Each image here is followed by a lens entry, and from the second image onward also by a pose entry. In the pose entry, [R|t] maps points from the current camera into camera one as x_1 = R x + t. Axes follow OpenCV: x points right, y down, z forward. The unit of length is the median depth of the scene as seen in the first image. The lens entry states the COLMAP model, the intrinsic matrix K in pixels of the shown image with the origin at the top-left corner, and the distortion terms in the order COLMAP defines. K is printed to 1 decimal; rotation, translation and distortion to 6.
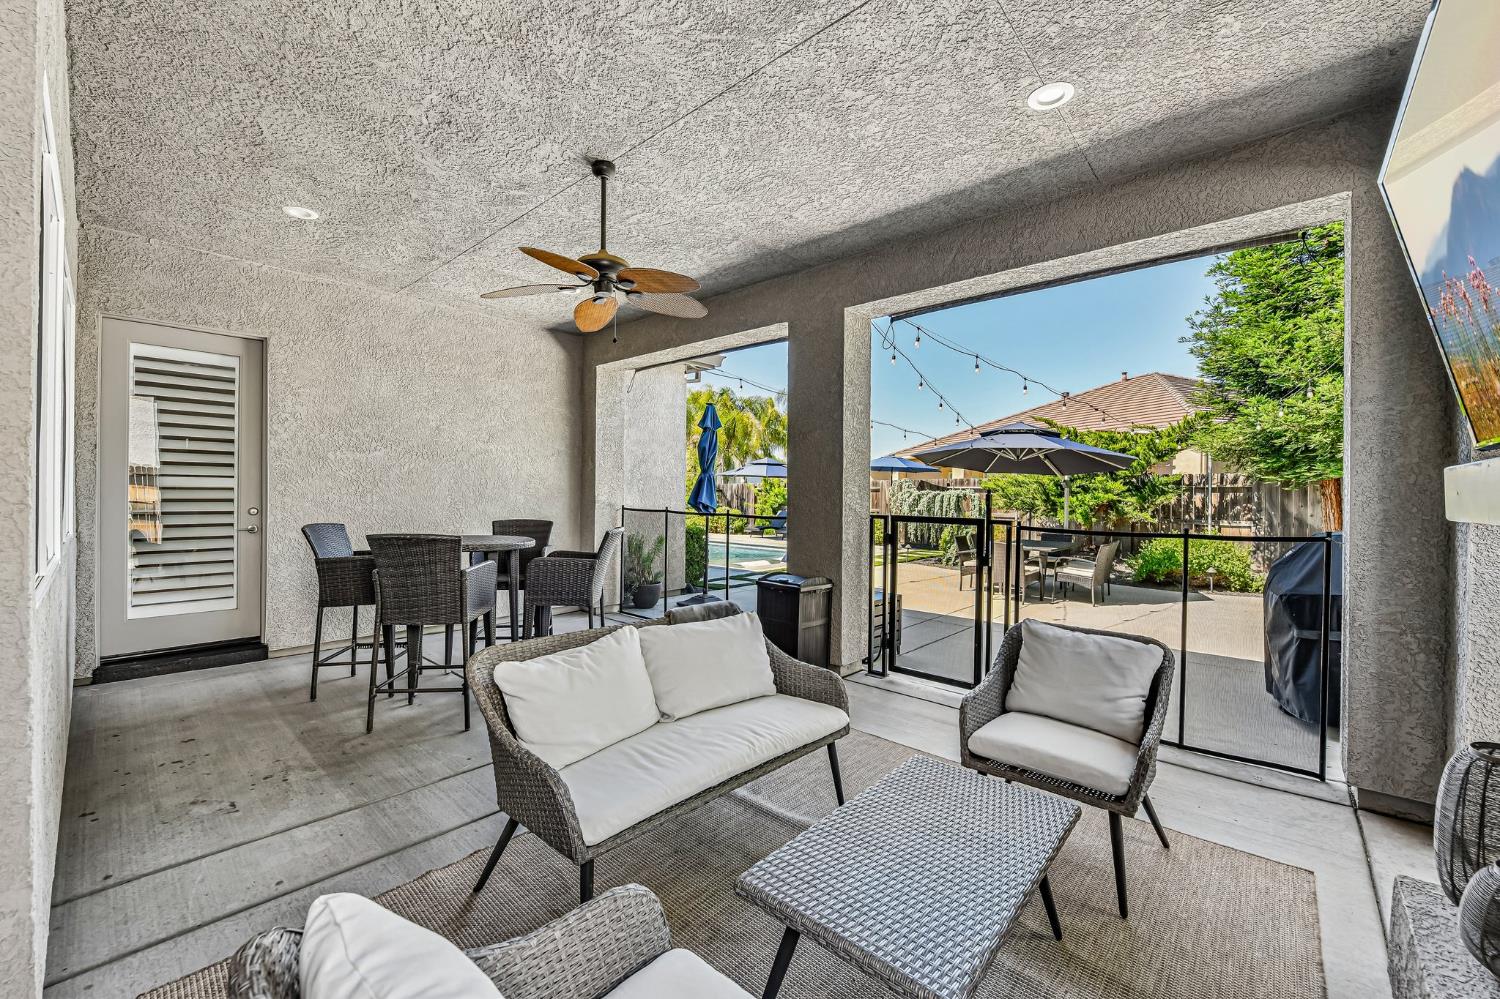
lens RADIAL K [[606.4, 0, 755.5], [0, 606.4, 499.2], [0, 0, 1]] dist [-0.008119, -0.000801]
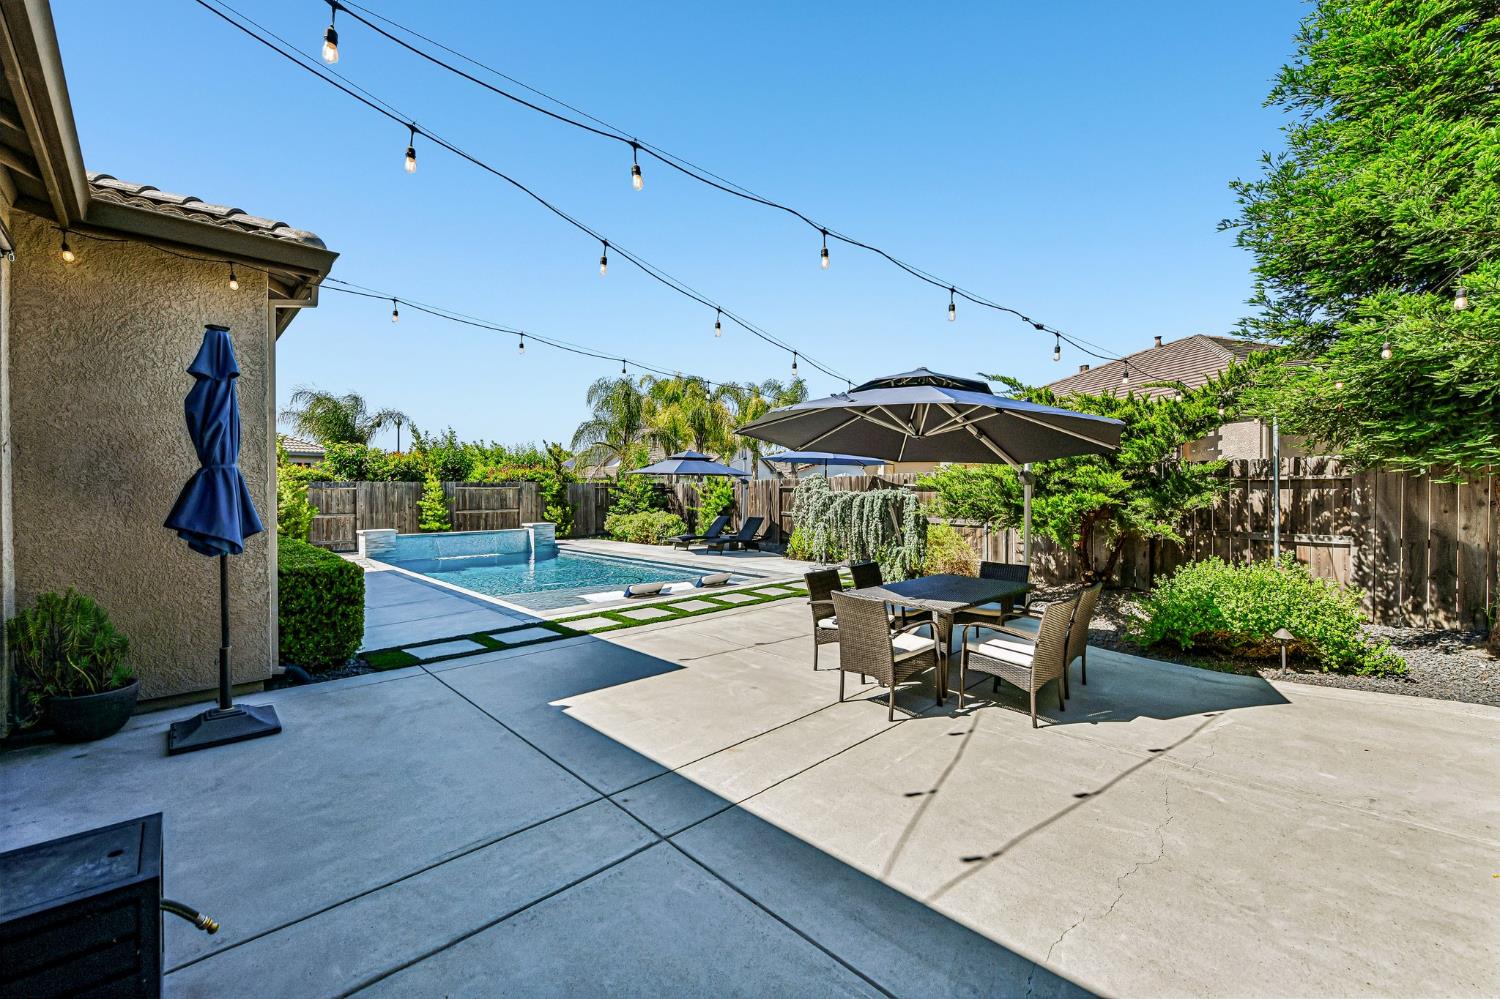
lens RADIAL K [[606.4, 0, 758.8], [0, 606.4, 497.3], [0, 0, 1]] dist [-0.008119, -0.000801]
pose [[0.998212, -0.010824, -0.058791, 0.271823], [0.010772, 0.999941, -0.001206, -0.007541], [0.058800, 0.000570, 0.998270, 0.369084]]
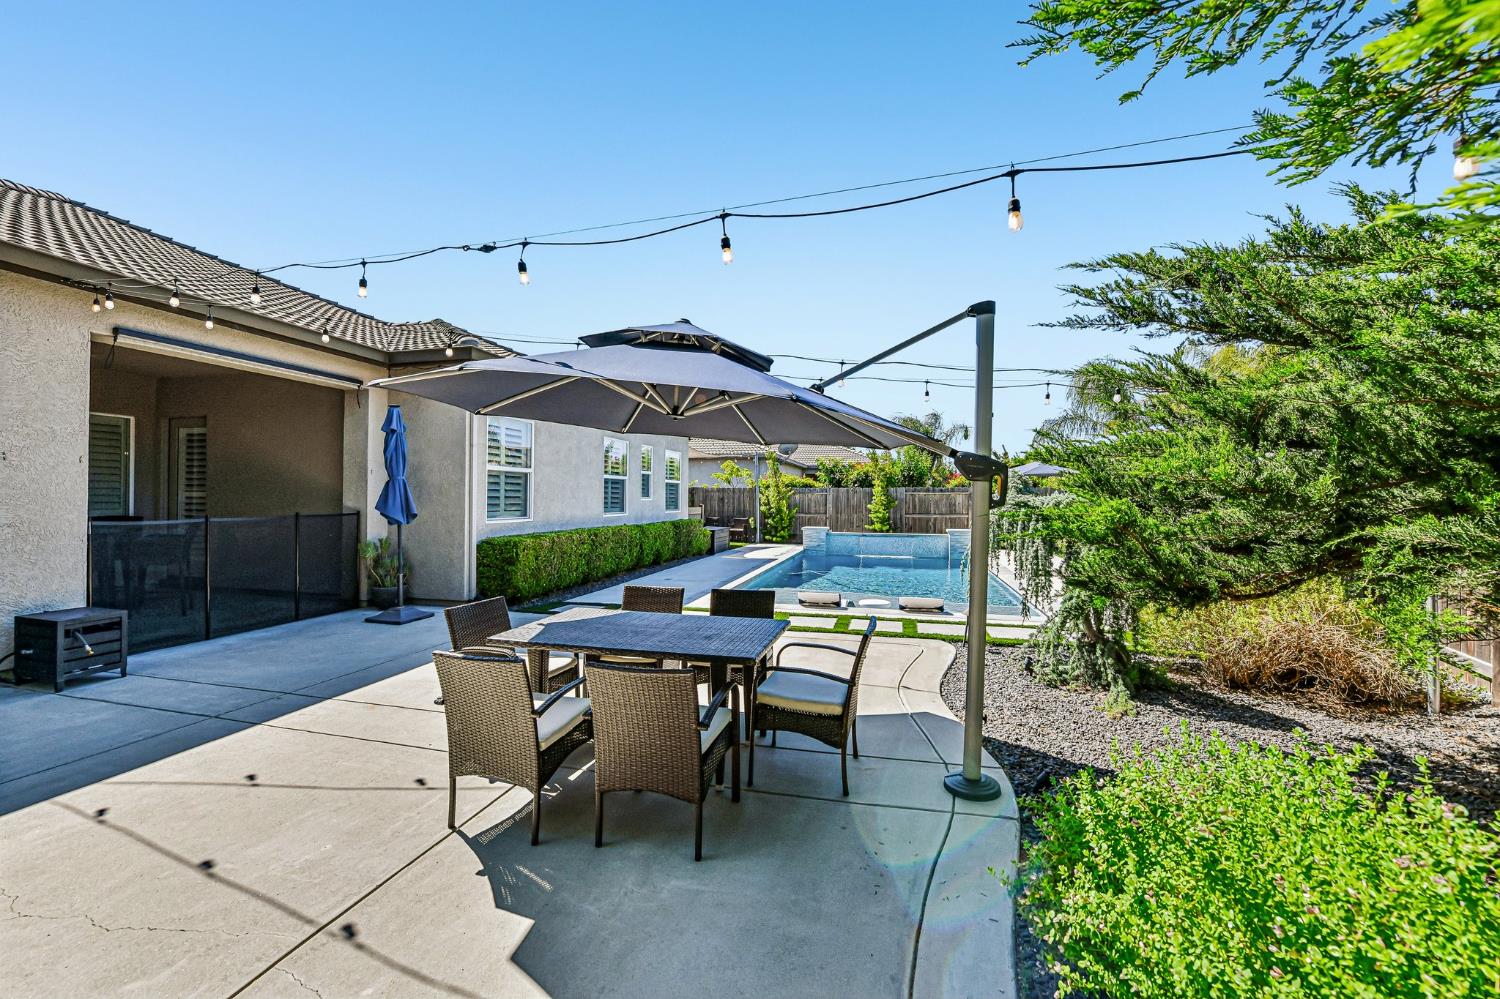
lens RADIAL K [[606.4, 0, 764.3], [0, 606.4, 495.0], [0, 0, 1]] dist [-0.008119, -0.000801]
pose [[0.455580, -0.010063, -0.890138, 0.956770], [-0.010624, 0.999803, -0.016740, -0.002551], [0.890132, 0.017084, 0.455383, 0.961183]]
